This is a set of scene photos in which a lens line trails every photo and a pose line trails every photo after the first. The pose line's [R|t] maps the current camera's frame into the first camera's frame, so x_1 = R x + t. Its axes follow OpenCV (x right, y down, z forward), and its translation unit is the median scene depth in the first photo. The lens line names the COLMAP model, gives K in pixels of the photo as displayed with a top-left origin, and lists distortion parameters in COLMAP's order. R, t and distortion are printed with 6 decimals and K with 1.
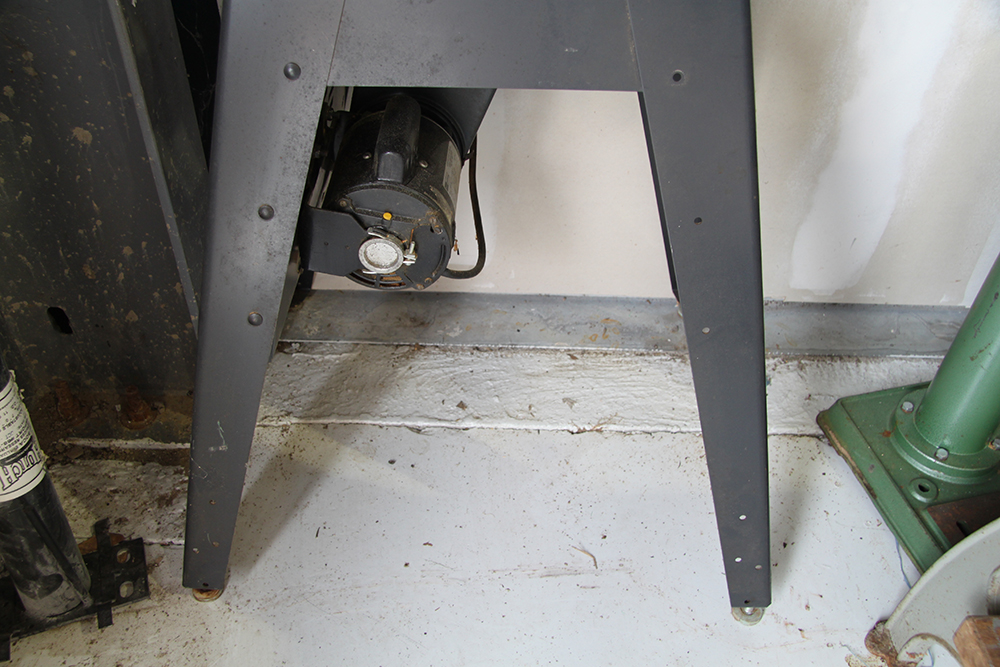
lens RADIAL K [[926.0, 0, 500.0], [0, 926.0, 333.5], [0, 0, 1]] dist [-0.118401, 0.179262]
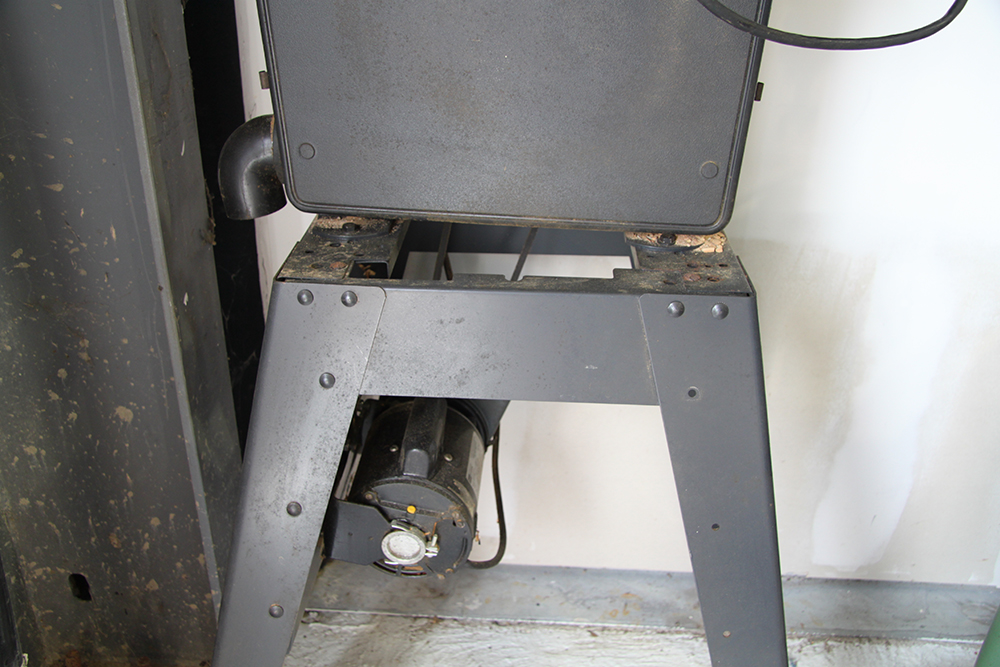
lens RADIAL K [[922.1, 0, 498.5], [0, 922.1, 314.4], [0, 0, 1]] dist [-0.126425, 0.190009]
pose [[0.999547, 0.014650, -0.026304, -0.001310], [-0.020825, 0.967346, -0.252603, -0.061866], [0.021745, 0.253036, 0.967212, -0.027815]]
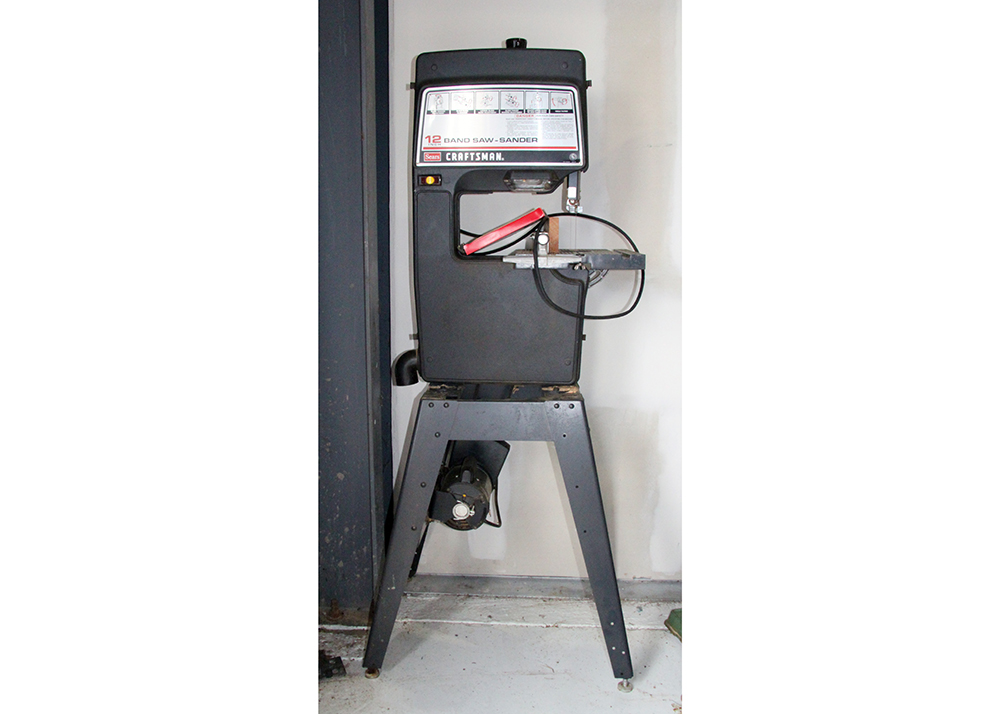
lens RADIAL K [[953.6, 0, 463.1], [0, 953.6, 355.0], [0, 0, 1]] dist [-0.006469, -0.002006]
pose [[0.998417, -0.007979, -0.055667, 0.022869], [-0.023512, 0.839991, -0.542090, 0.773955], [0.051085, 0.542541, 0.838474, -1.153620]]
